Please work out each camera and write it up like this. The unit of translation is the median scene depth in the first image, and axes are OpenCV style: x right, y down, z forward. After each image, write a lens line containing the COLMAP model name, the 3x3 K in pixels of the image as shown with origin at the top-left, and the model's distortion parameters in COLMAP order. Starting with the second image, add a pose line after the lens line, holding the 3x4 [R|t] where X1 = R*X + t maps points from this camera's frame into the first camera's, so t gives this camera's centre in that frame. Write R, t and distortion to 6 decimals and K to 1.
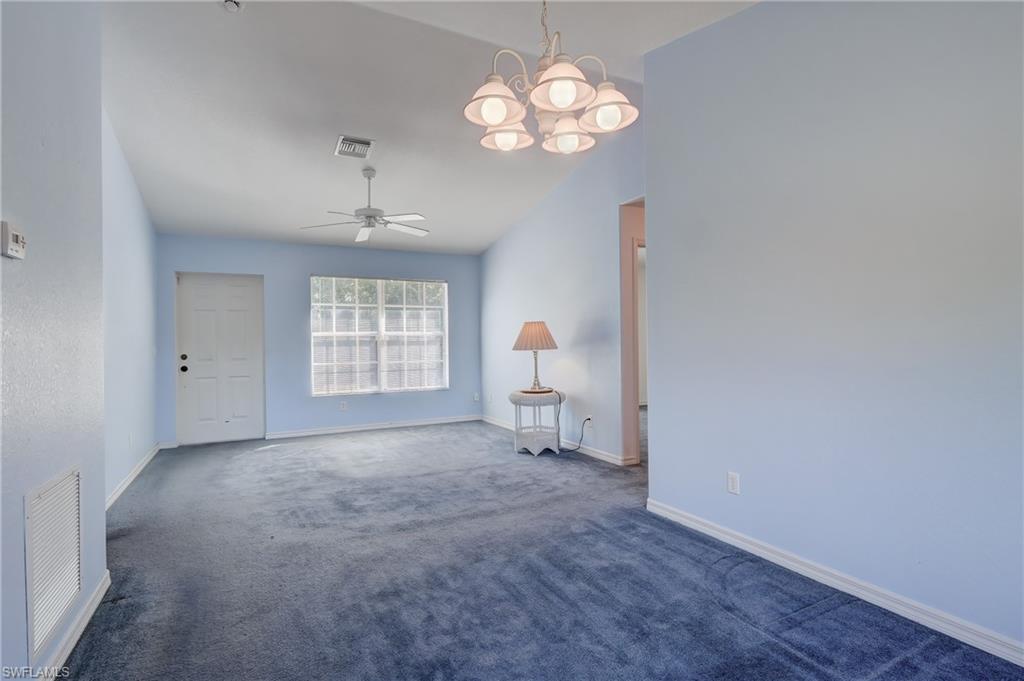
lens RADIAL K [[497.5, 0, 508.4], [0, 497.5, 340.2], [0, 0, 1]] dist [-0.010794, -0.000449]
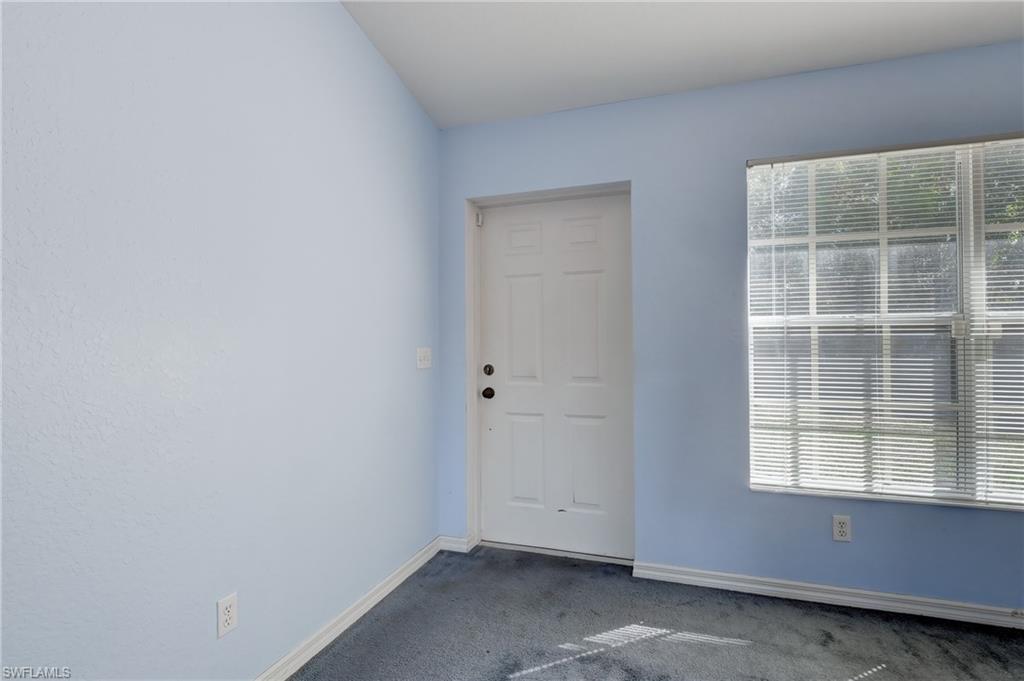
lens RADIAL K [[497.5, 0, 508.4], [0, 497.5, 340.2], [0, 0, 1]] dist [-0.010794, -0.000449]
pose [[0.696405, 0.001676, -0.717648, -0.309829], [-0.007593, 0.999959, -0.005034, 0.006771], [0.717609, 0.008954, 0.696388, 0.742271]]
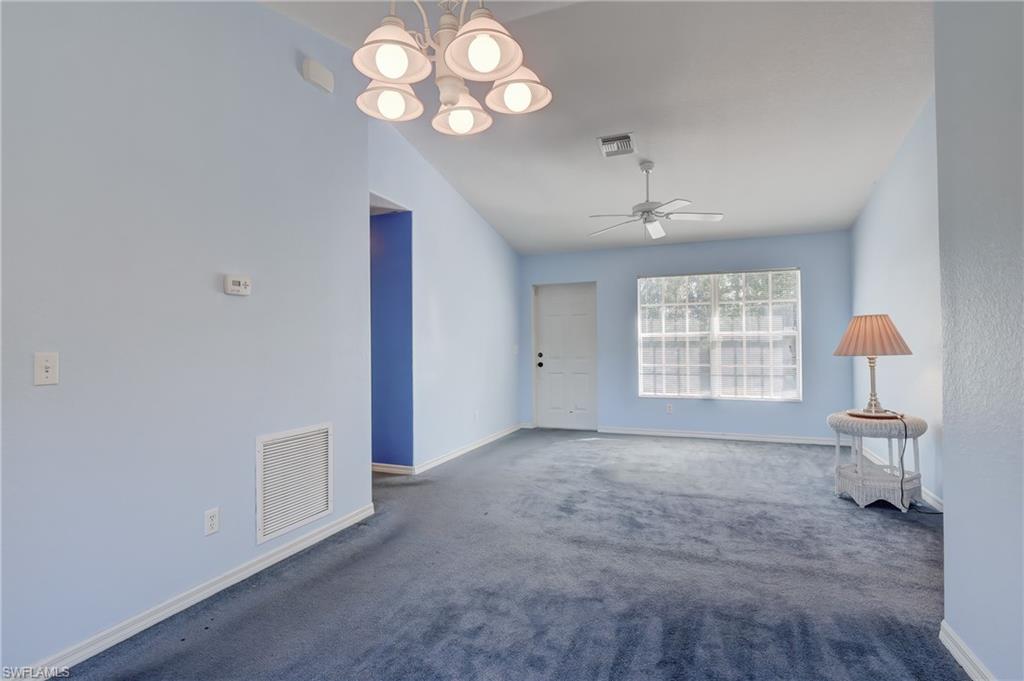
lens RADIAL K [[497.5, 0, 508.4], [0, 497.5, 340.2], [0, 0, 1]] dist [-0.010794, -0.000449]
pose [[0.654332, -0.000624, -0.756207, 0.242183], [0.001089, 0.999999, 0.000117, -0.002700], [0.756207, -0.000900, 0.654332, 0.161121]]
